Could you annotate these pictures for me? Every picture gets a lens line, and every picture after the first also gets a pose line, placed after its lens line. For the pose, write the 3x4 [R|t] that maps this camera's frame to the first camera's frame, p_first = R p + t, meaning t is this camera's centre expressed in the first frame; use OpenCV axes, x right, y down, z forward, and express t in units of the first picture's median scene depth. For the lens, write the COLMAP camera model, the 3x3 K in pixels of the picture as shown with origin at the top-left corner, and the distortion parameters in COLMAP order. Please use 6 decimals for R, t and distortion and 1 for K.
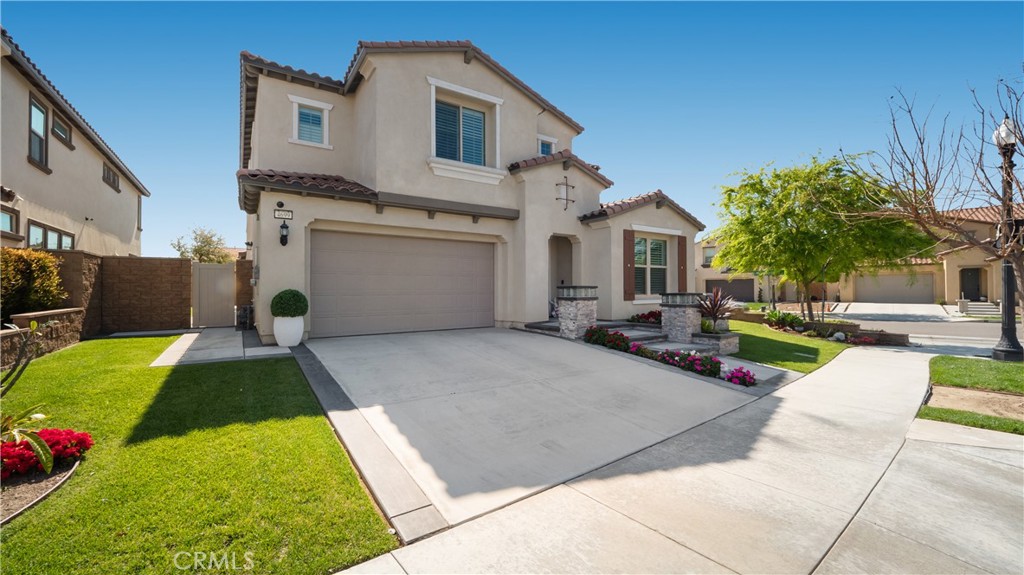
lens RADIAL K [[399.9, 0, 512.0], [0, 399.9, 287.7], [0, 0, 1]] dist [-0.002531, -0.002468]
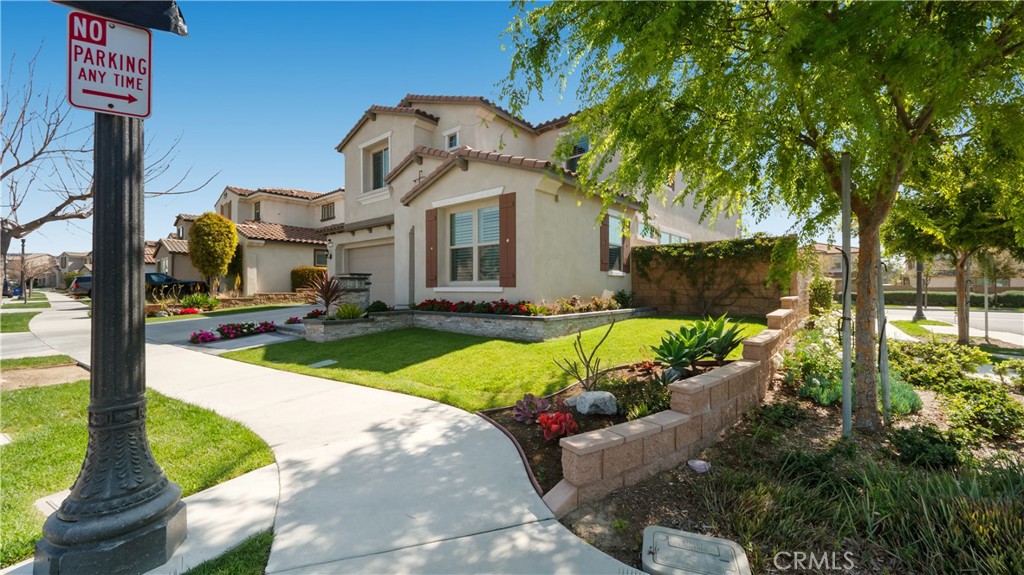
lens RADIAL K [[399.9, 0, 511.3], [0, 399.9, 286.0], [0, 0, 1]] dist [-0.002531, -0.002468]
pose [[0.268945, 0.002549, -0.963152, 1.192019], [0.009525, 0.999941, 0.005306, 0.024345], [0.963108, -0.010601, 0.268905, 0.918736]]
